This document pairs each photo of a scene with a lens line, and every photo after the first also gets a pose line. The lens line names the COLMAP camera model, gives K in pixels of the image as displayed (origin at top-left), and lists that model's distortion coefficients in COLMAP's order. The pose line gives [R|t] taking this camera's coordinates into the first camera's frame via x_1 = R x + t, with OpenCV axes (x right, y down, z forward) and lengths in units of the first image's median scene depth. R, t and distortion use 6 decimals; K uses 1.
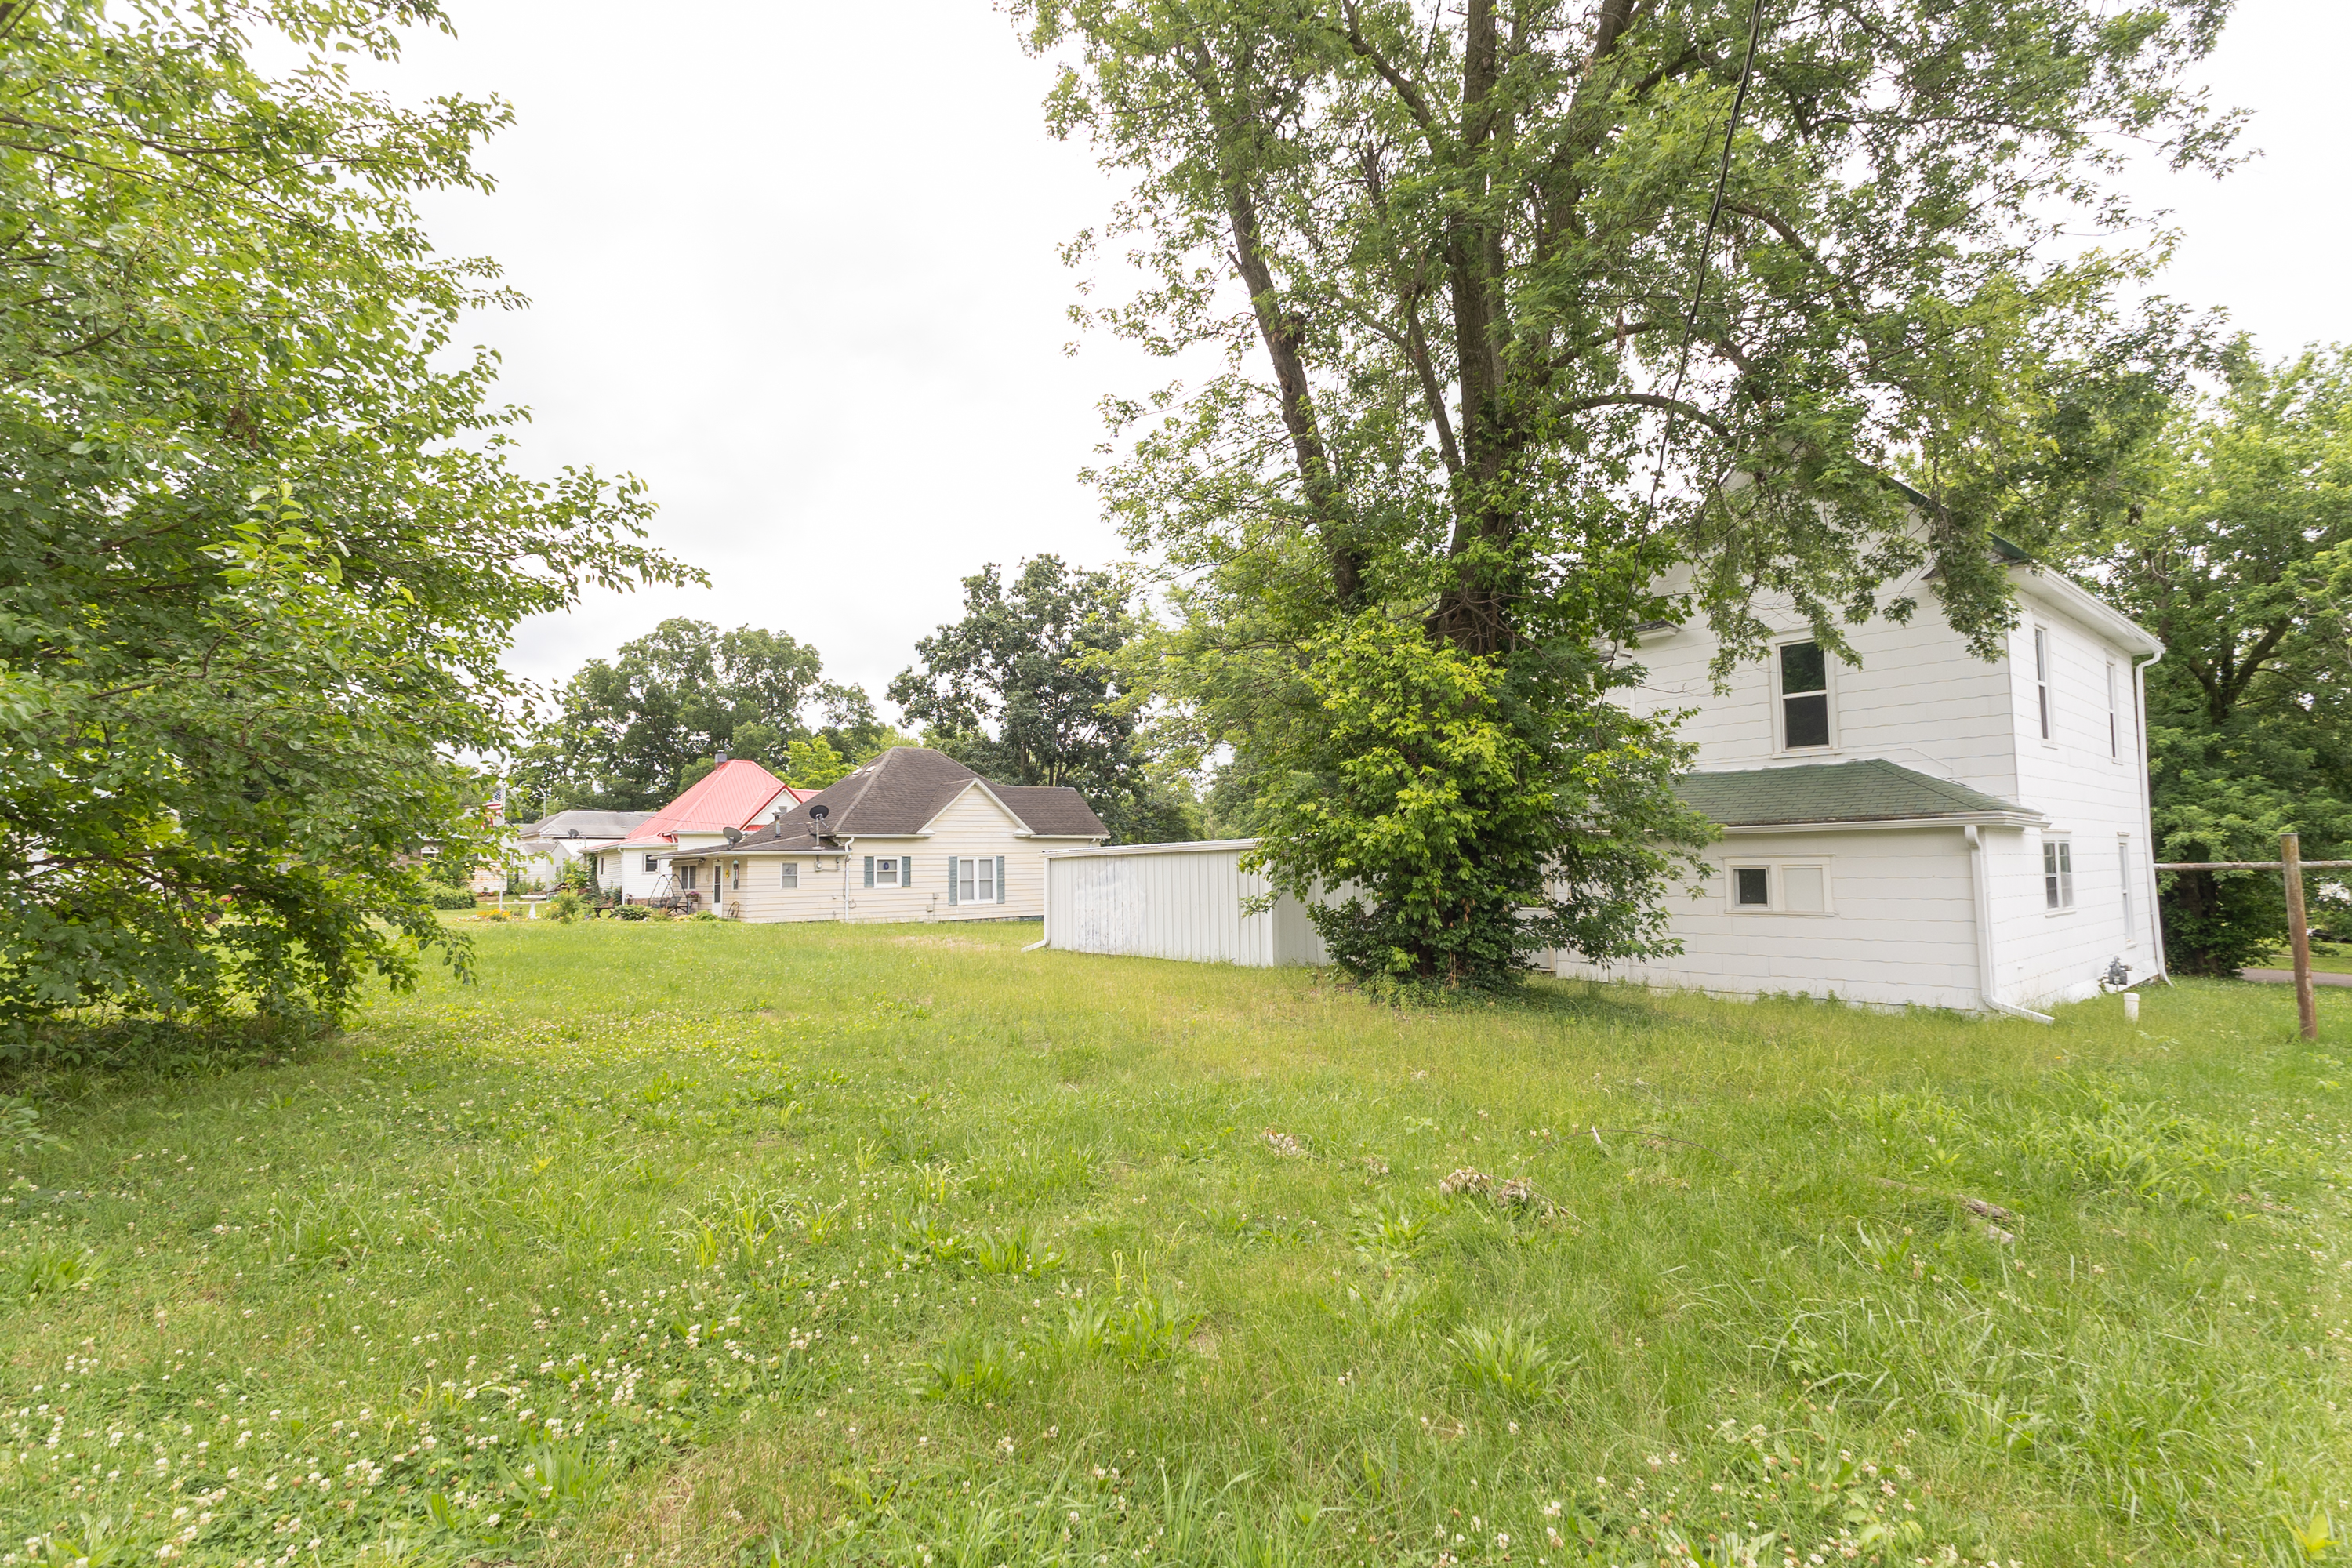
lens RADIAL K [[1105.1, 0, 1165.6], [0, 1105.1, 788.8], [0, 0, 1]] dist [0.031481, -0.000109]
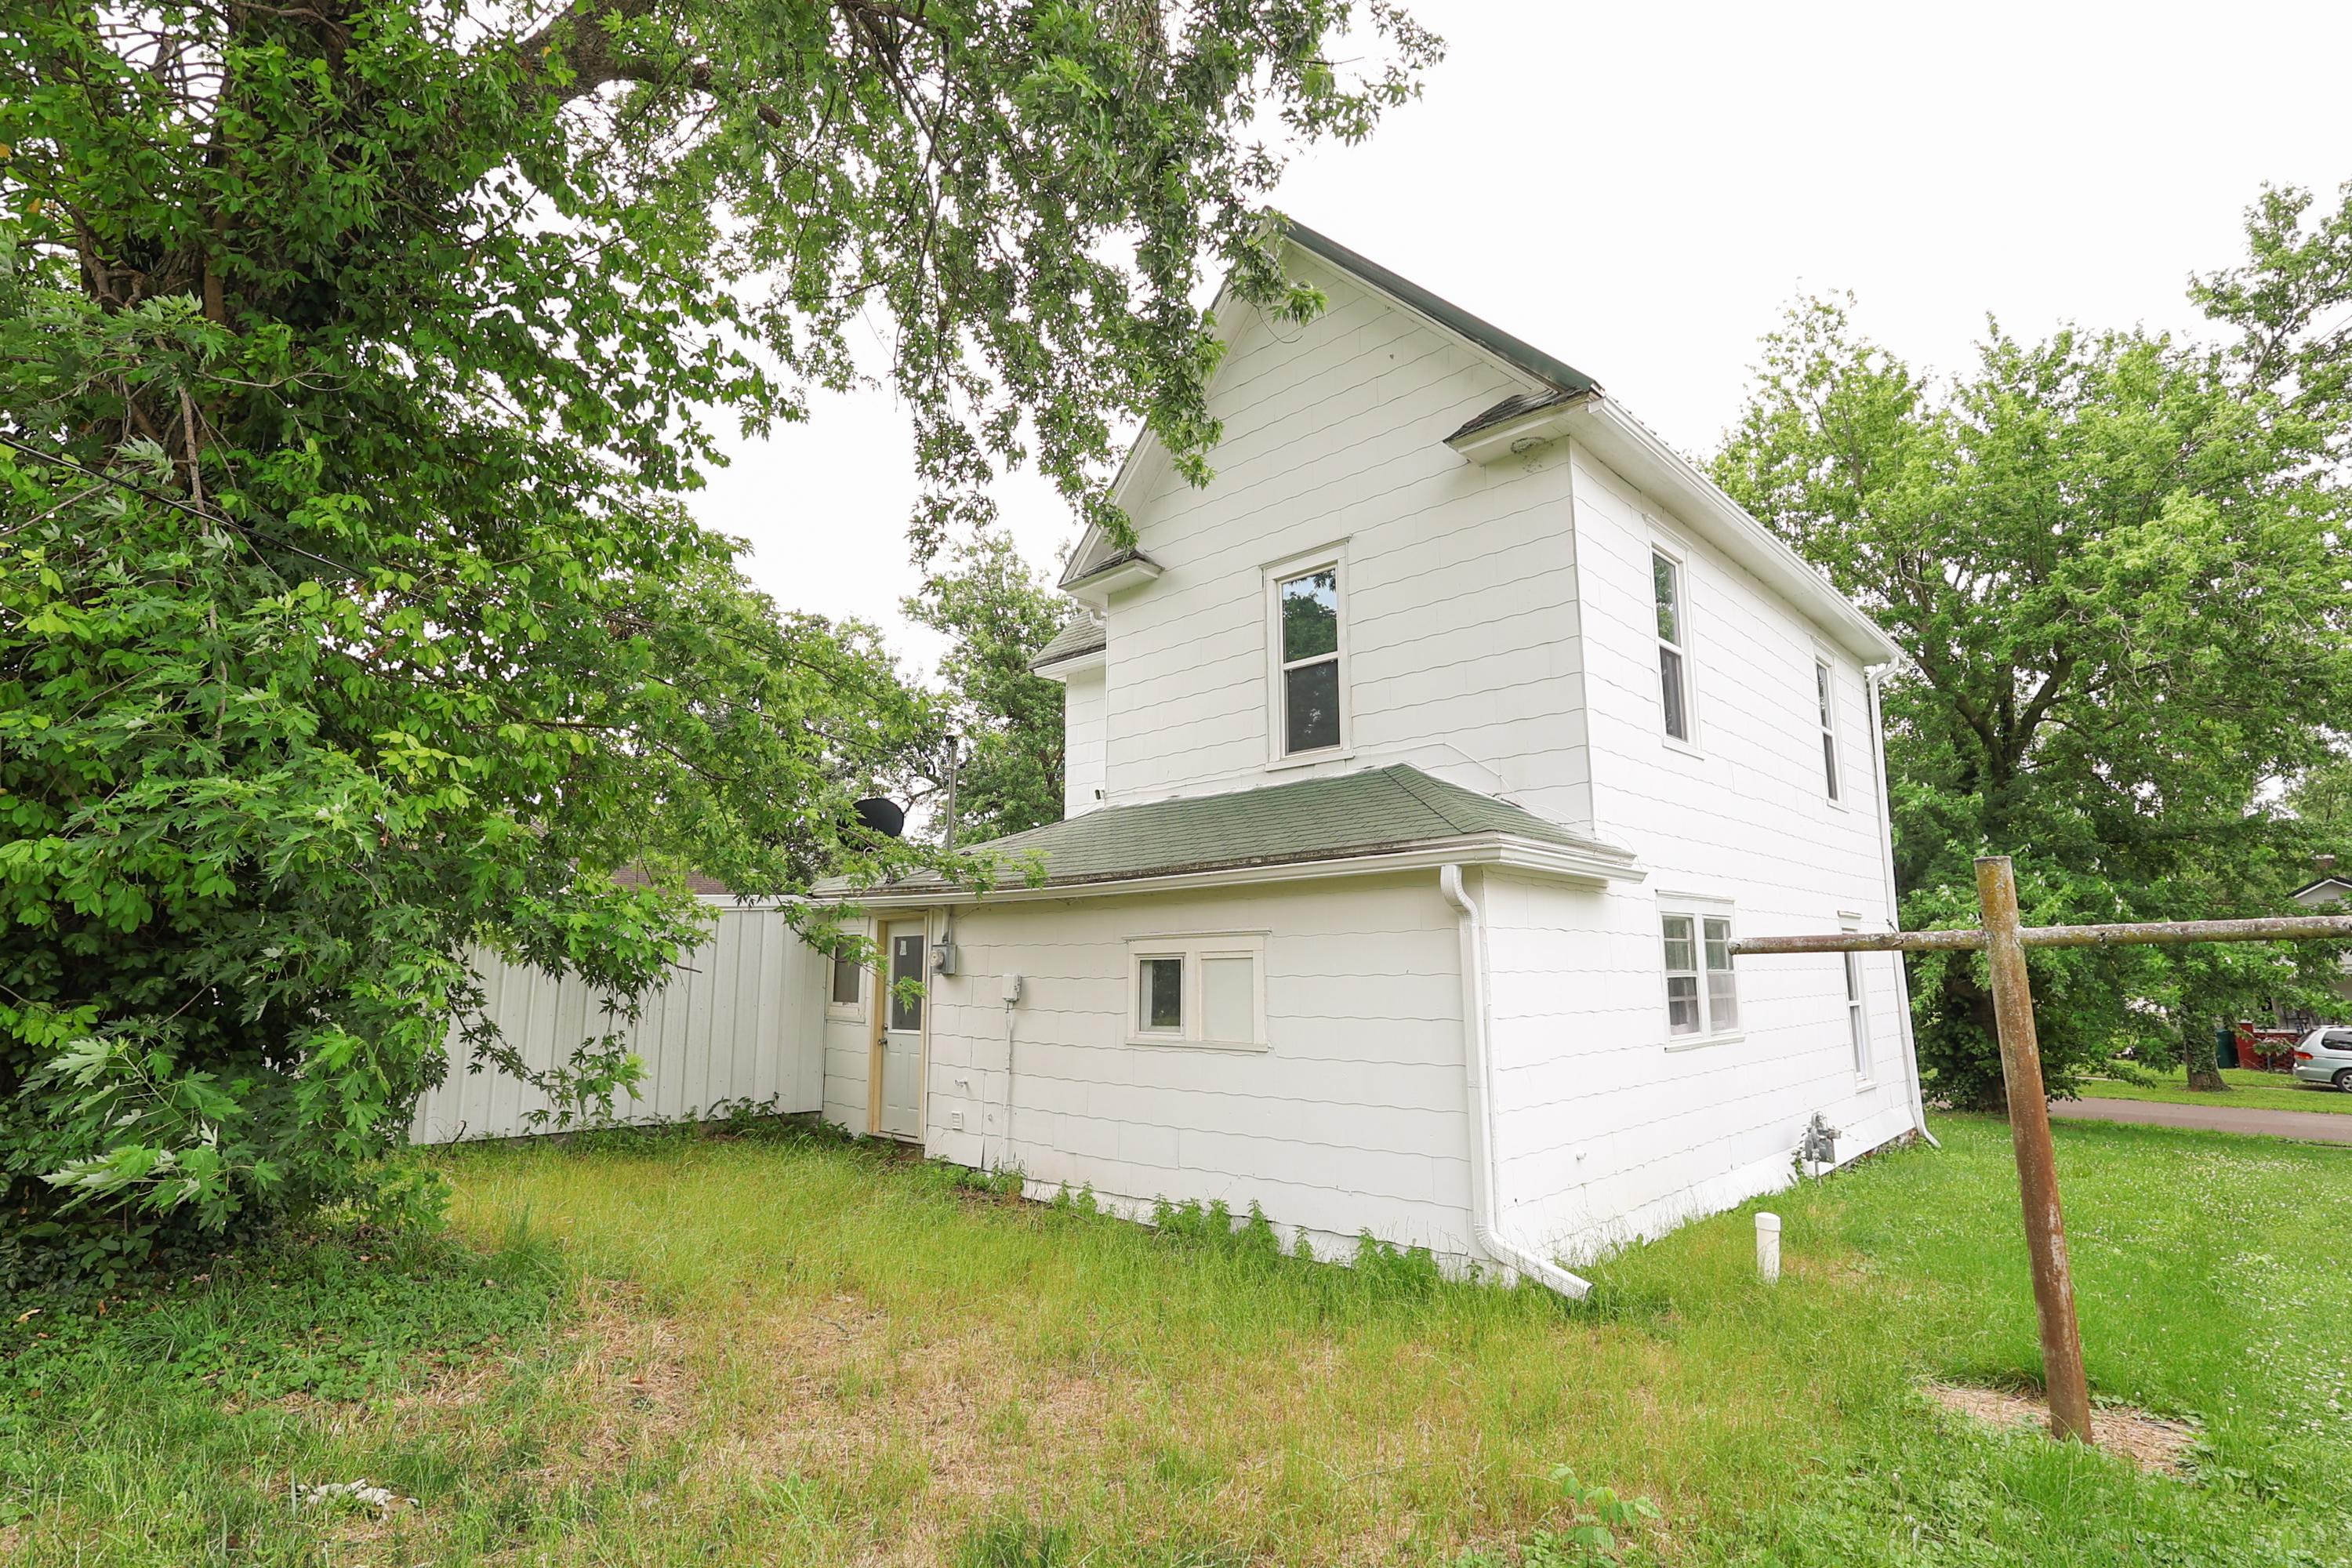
lens RADIAL K [[1105.1, 0, 1186.5], [0, 1105.1, 780.4], [0, 0, 1]] dist [0.031481, -0.000109]
pose [[0.995542, 0.019267, 0.092332, 0.478469], [-0.009999, 0.994957, -0.099799, 0.038524], [-0.093789, 0.098431, 0.990714, 0.455213]]
